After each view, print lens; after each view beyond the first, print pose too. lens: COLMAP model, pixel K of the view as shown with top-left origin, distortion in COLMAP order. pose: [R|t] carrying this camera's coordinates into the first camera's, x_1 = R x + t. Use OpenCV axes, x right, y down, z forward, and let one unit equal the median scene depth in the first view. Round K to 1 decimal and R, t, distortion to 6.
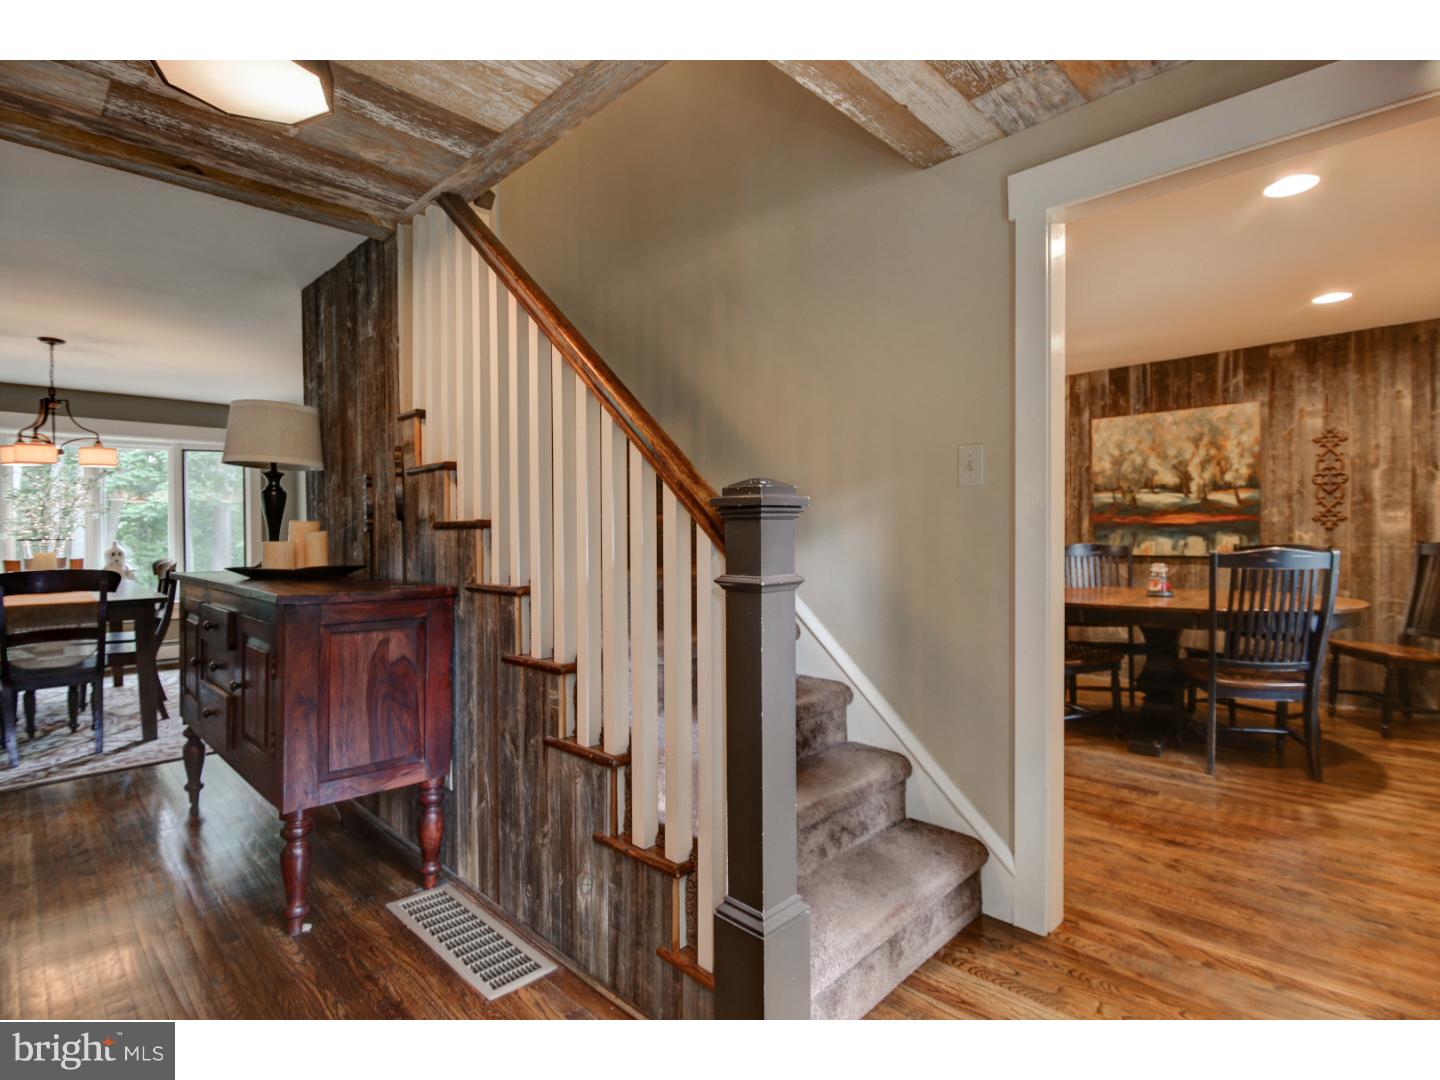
lens RADIAL K [[720.5, 0, 723.1], [0, 720.5, 534.3], [0, 0, 1]] dist [0.001806, -0.000135]
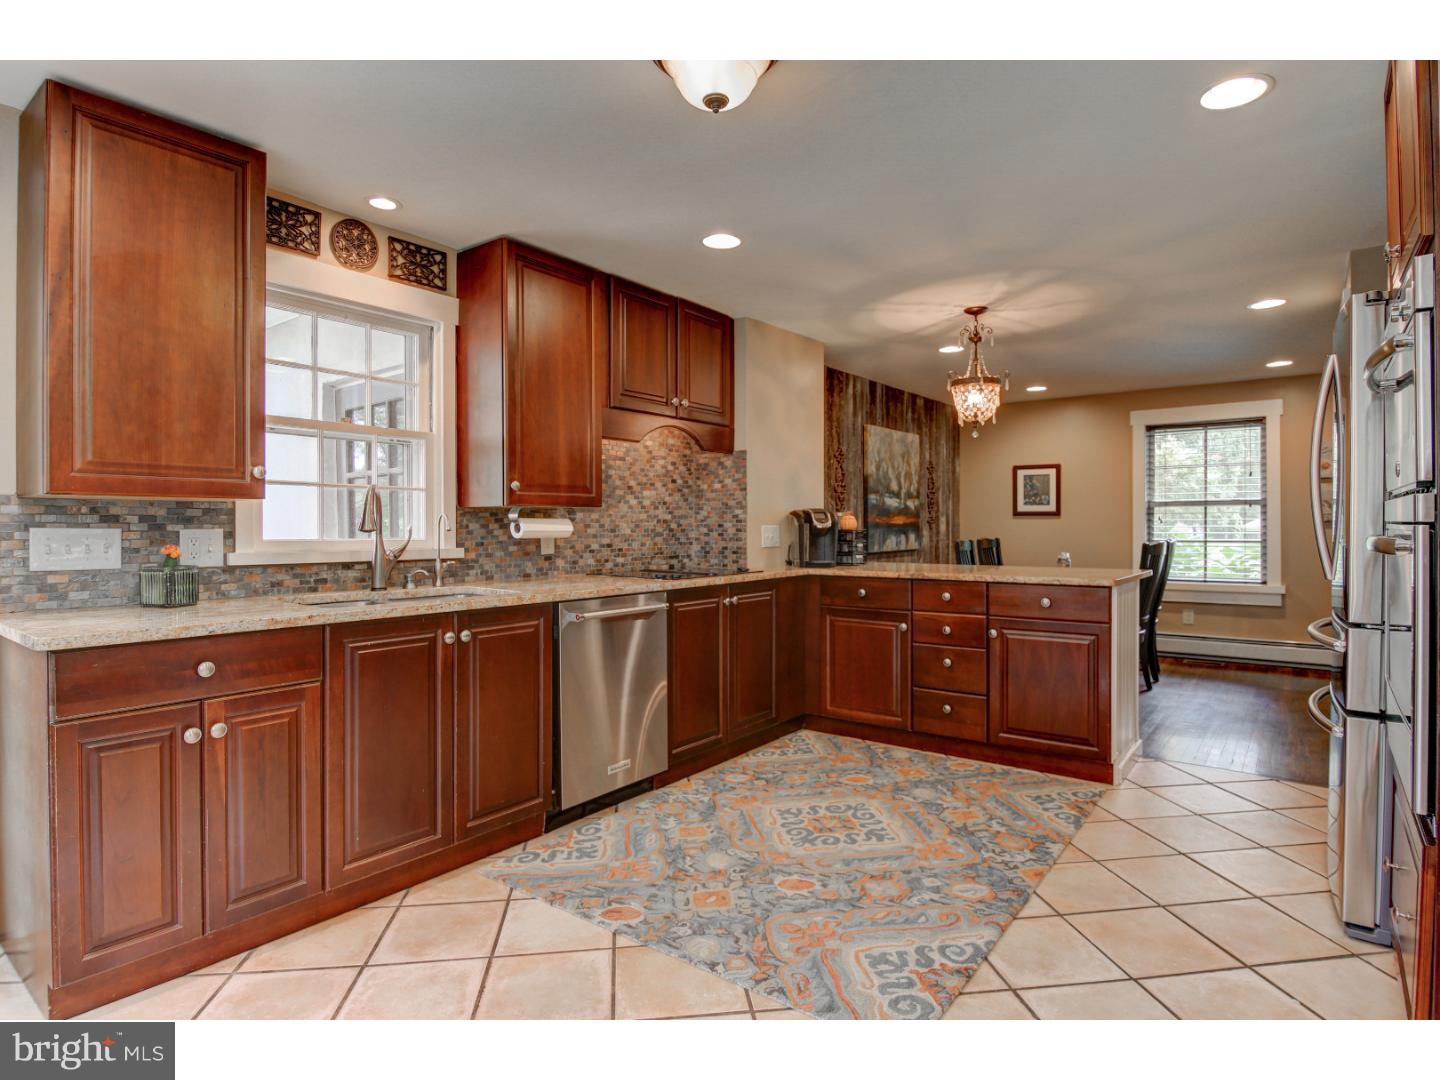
lens RADIAL K [[772.8, 0, 722.5], [0, 772.8, 529.8], [0, 0, 1]] dist [-0.005979, -0.007657]
pose [[-0.129174, 0.001051, 0.991621, -0.619831], [0.008113, 0.999967, -0.000003, -0.007498], [-0.991589, 0.008044, -0.129178, 1.470614]]
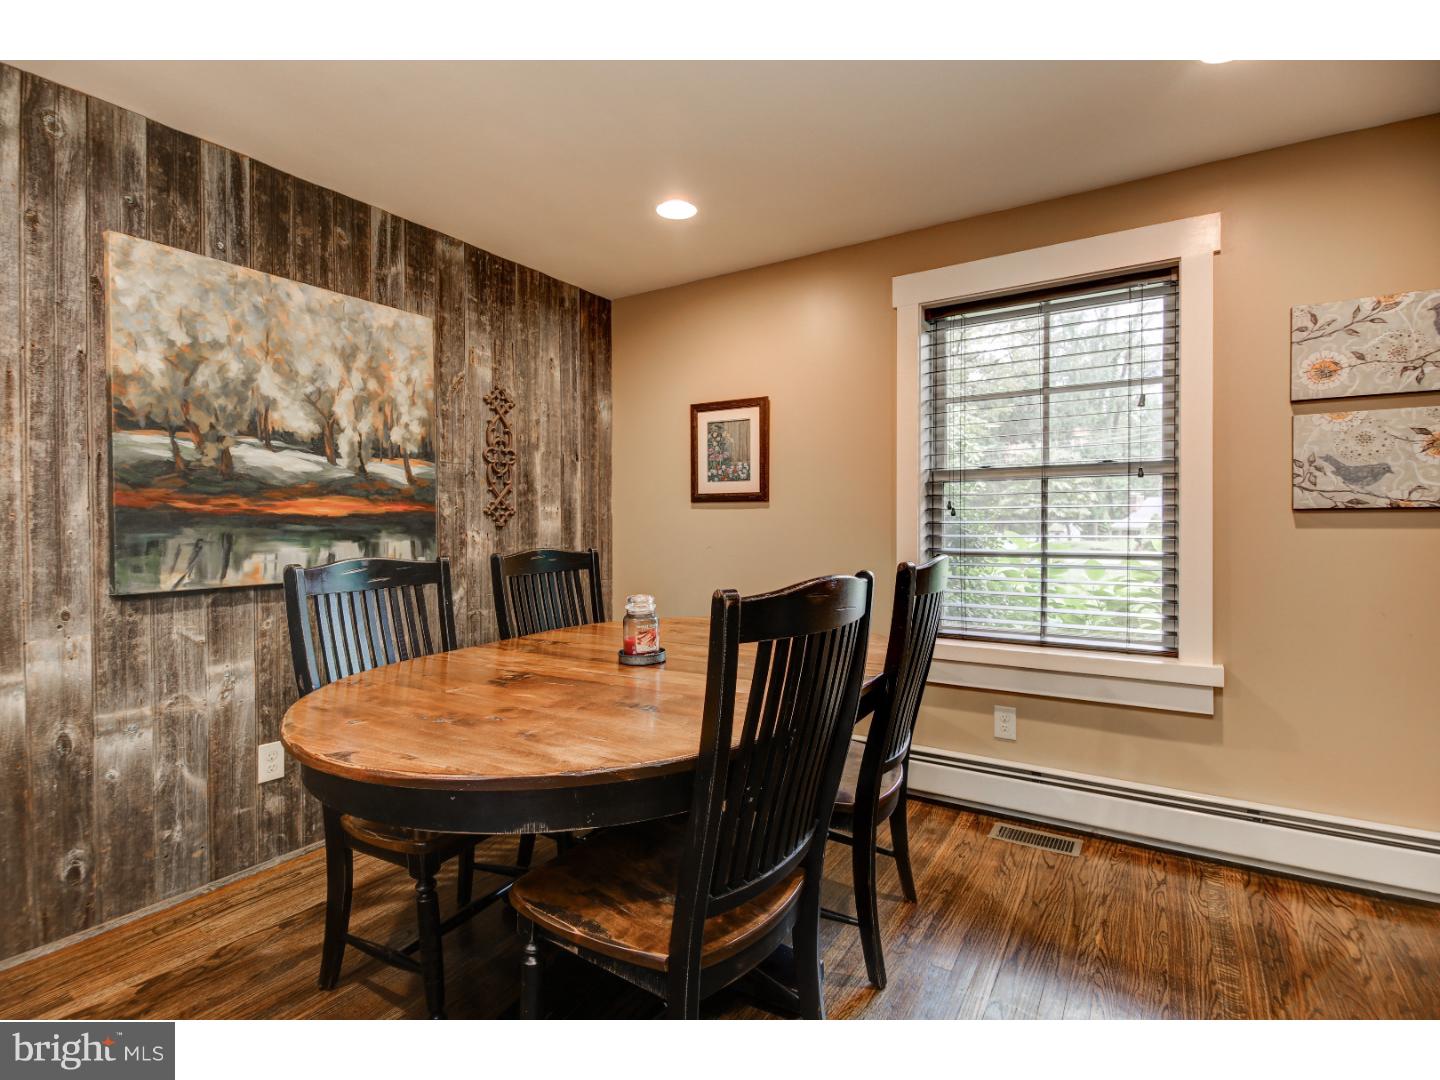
lens RADIAL K [[689.8, 0, 723.5], [0, 689.8, 538.6], [0, 0, 1]] dist [0.009036, -0.012531]
pose [[-0.207476, -0.012190, 0.978164, 0.110071], [0.007906, 0.999869, 0.014138, -0.003774], [-0.978208, 0.010667, -0.207352, 0.832273]]
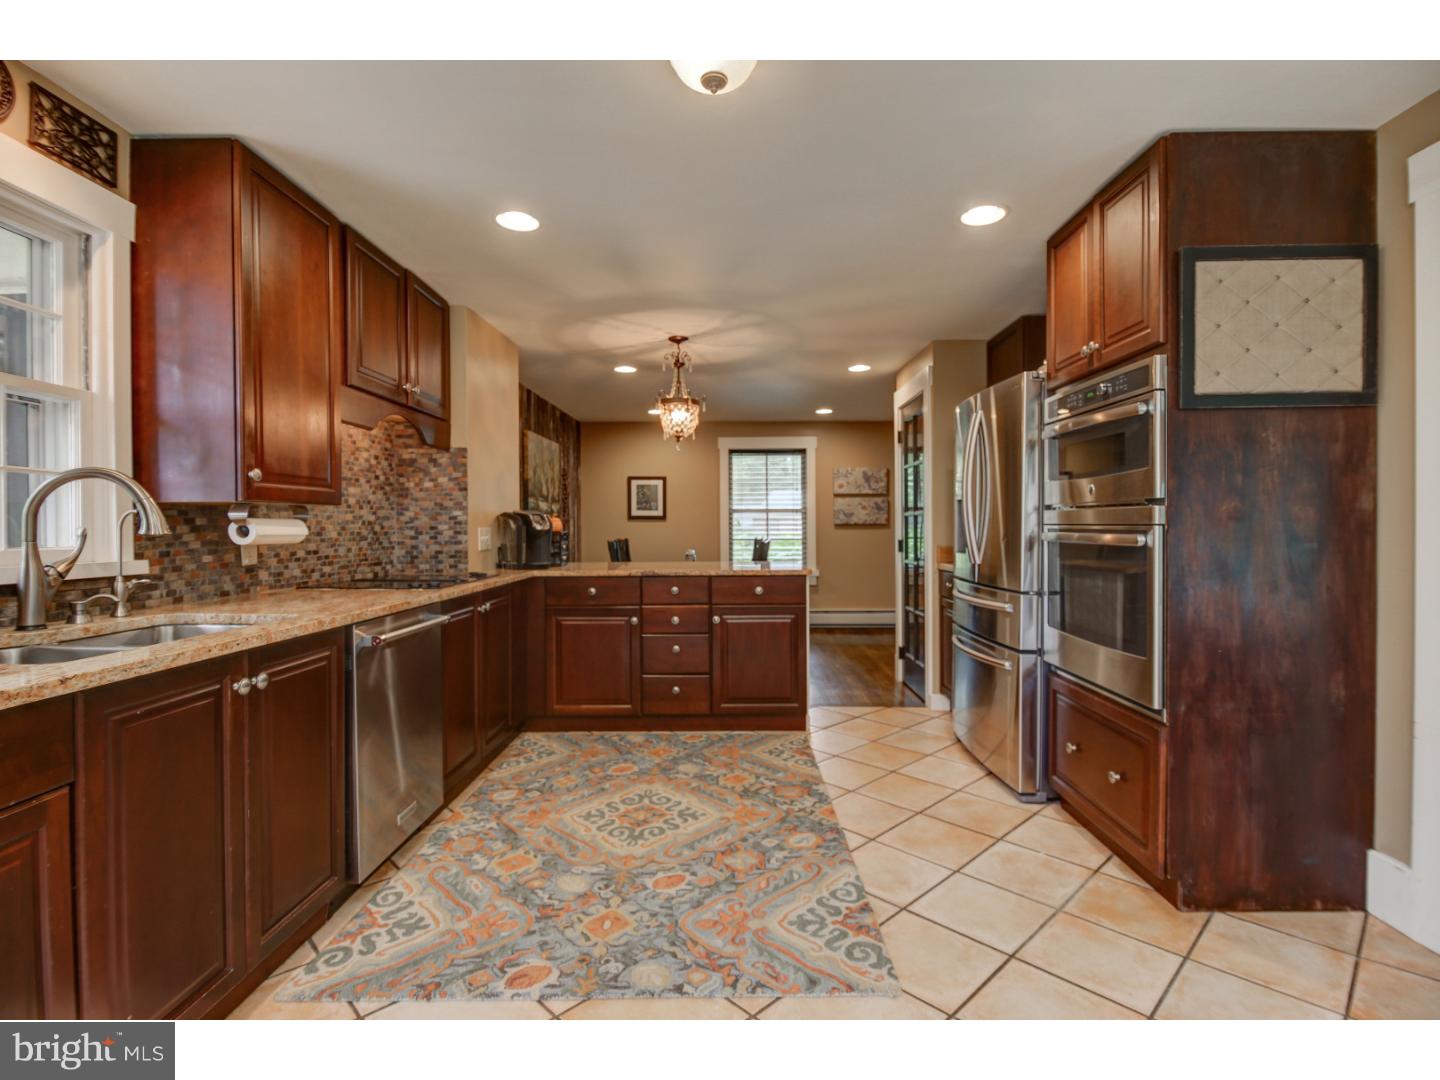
lens RADIAL K [[689.8, 0, 731.1], [0, 689.8, 535.8], [0, 0, 1]] dist [0.009036, -0.012531]
pose [[-0.702186, -0.000549, 0.711993, -0.481276], [0.011735, 0.999855, 0.012344, -0.009169], [-0.711897, 0.017024, -0.702078, 1.645608]]
